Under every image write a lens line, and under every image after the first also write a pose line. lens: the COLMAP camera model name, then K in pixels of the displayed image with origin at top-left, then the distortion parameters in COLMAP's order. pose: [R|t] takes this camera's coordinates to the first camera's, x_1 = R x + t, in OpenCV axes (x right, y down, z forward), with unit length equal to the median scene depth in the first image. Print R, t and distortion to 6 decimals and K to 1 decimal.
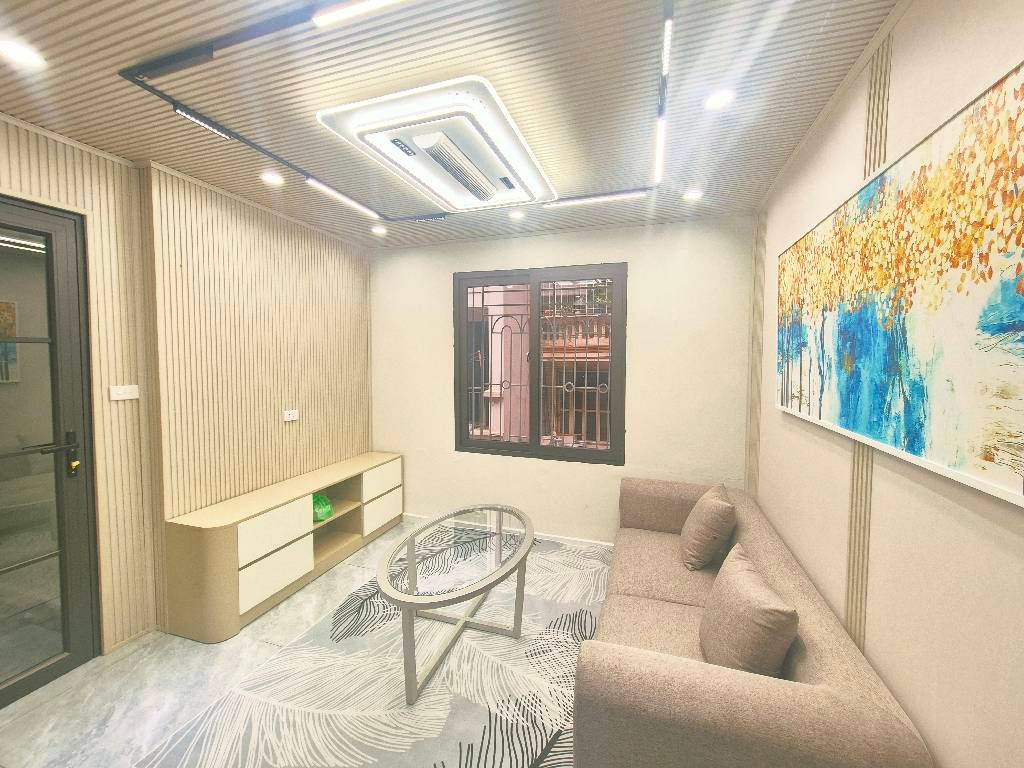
lens RADIAL K [[420.2, 0, 514.1], [0, 420.2, 379.7], [0, 0, 1]] dist [-0.000411, 0.000739]
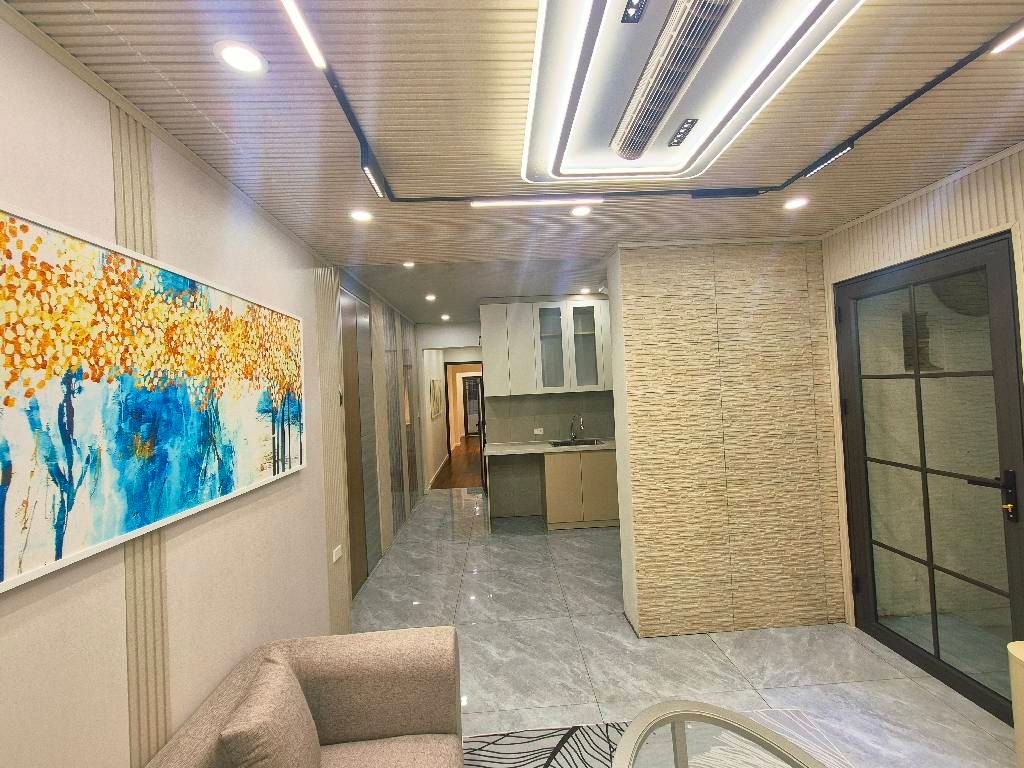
lens RADIAL K [[420.2, 0, 518.6], [0, 420.2, 380.8], [0, 0, 1]] dist [-0.000411, 0.000739]
pose [[-0.929726, 0.034856, -0.366599, 0.294837], [0.026456, 0.999260, 0.027916, -0.136443], [0.367301, 0.016255, -0.929960, 1.570248]]
